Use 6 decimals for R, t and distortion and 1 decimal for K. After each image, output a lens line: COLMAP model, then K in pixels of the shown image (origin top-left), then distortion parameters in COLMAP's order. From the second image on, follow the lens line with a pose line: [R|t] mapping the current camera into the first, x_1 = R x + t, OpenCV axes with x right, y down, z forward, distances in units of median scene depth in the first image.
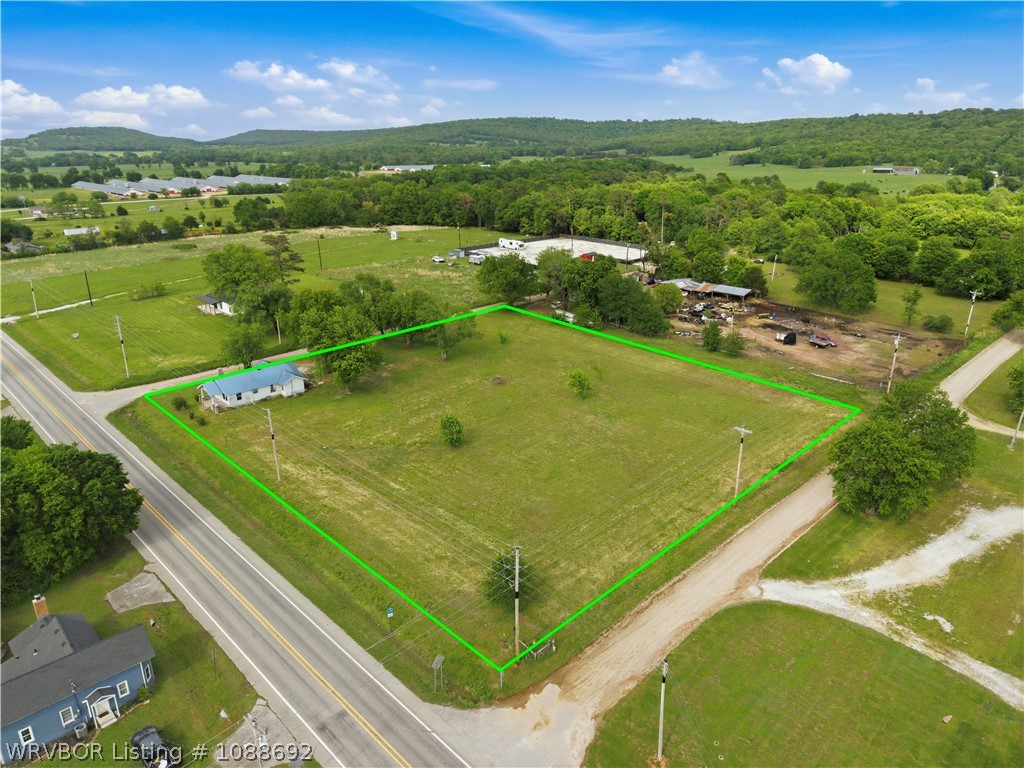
lens RADIAL K [[685.7, 0, 515.2], [0, 685.7, 385.3], [0, 0, 1]] dist [0.032484, -0.030748]
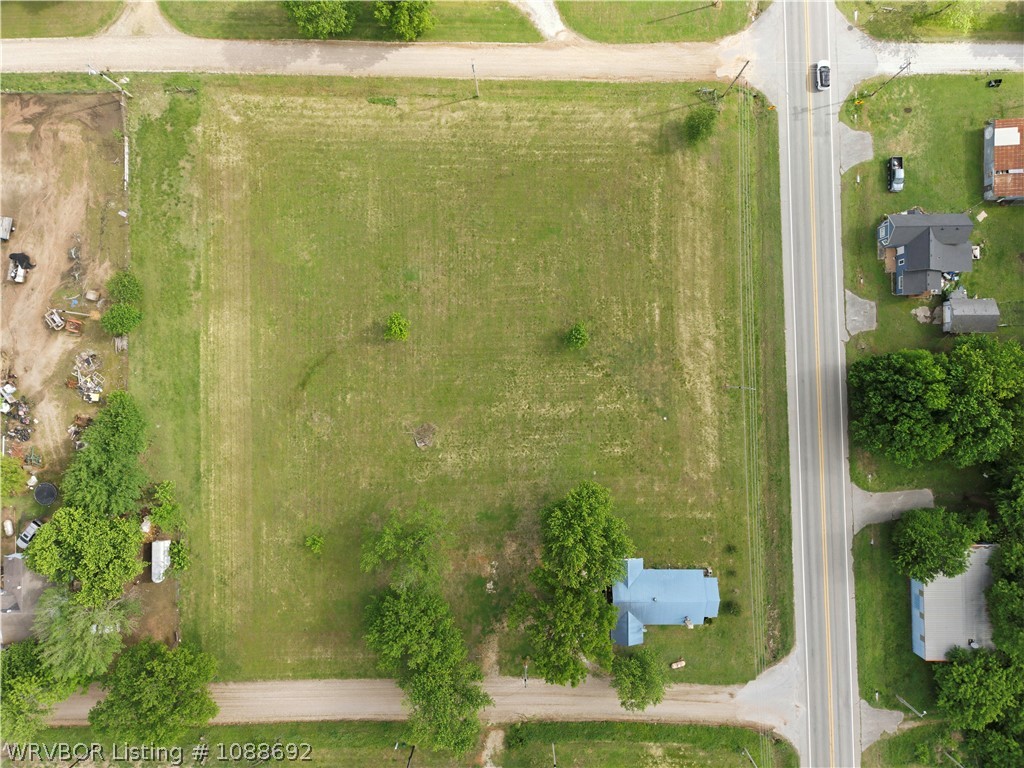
lens RADIAL K [[685.7, 0, 515.2], [0, 685.7, 385.3], [0, 0, 1]] dist [0.032484, -0.030748]
pose [[-0.719130, -0.694857, 0.005111, -0.092992], [0.241241, -0.242756, 0.939613, -1.062773], [-0.651656, 0.676936, 0.342201, 0.856745]]
